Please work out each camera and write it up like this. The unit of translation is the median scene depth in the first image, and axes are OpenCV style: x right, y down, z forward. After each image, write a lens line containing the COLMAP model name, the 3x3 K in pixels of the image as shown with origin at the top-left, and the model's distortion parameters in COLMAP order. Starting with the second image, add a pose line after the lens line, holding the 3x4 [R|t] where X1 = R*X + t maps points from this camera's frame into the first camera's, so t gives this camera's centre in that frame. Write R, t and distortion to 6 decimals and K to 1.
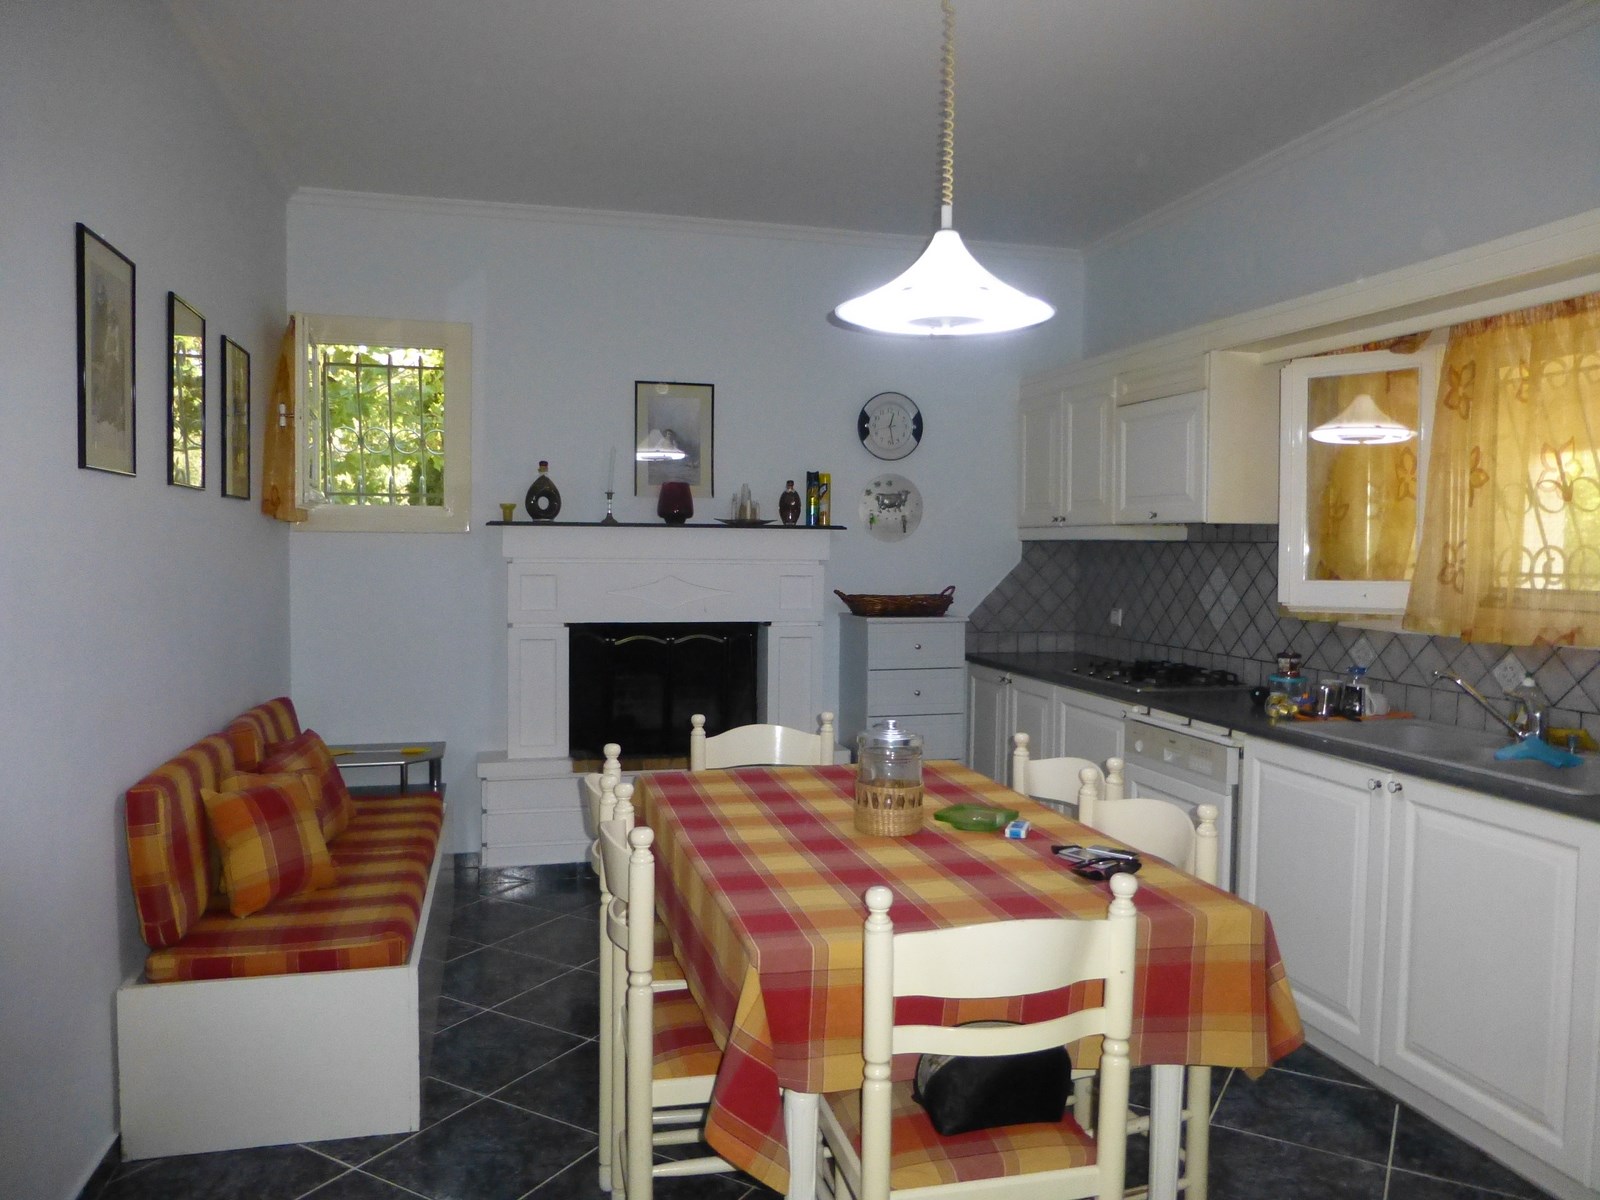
lens RADIAL K [[1161.9, 0, 794.7], [0, 1161.9, 598.4], [0, 0, 1]] dist [-0.017713, 0.006947]
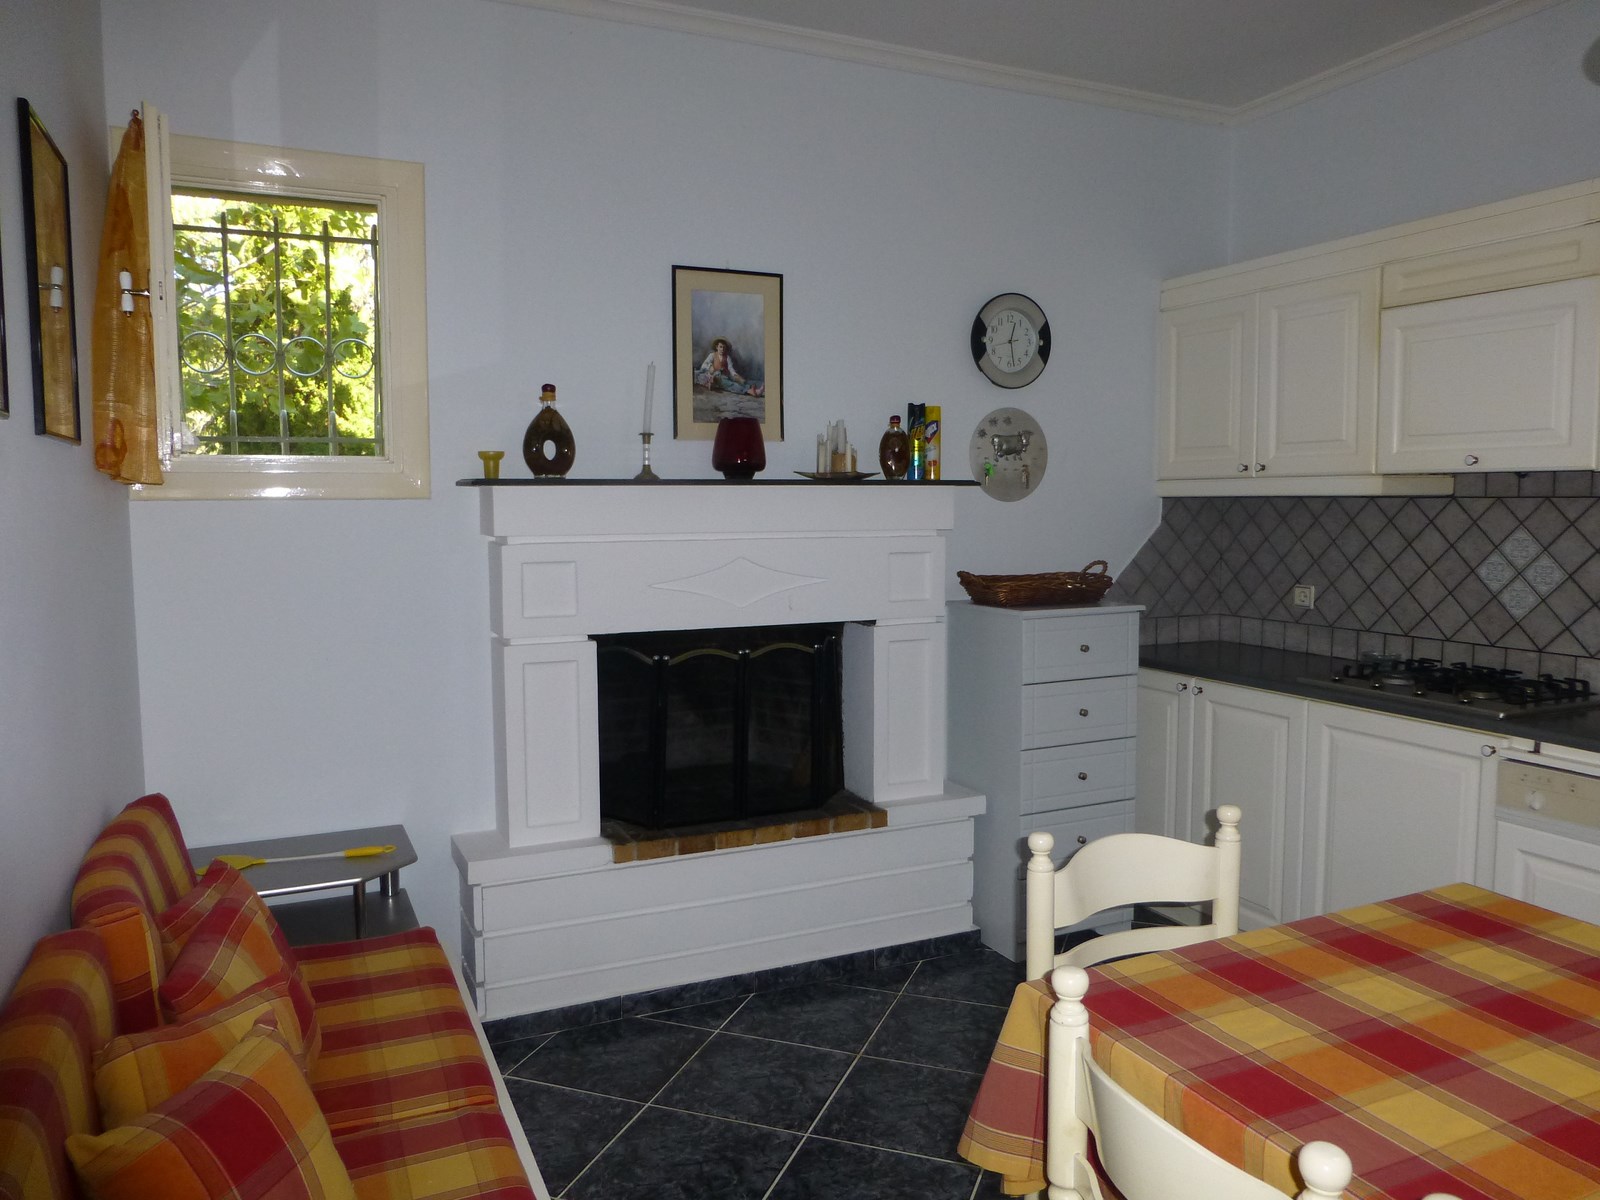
lens RADIAL K [[1161.9, 0, 805.8], [0, 1161.9, 596.9], [0, 0, 1]] dist [-0.017713, 0.006947]
pose [[0.982913, -0.029643, 0.181667, -0.189699], [0.022604, 0.998916, 0.040697, -0.022775], [-0.182676, -0.035895, 0.982518, 0.326888]]
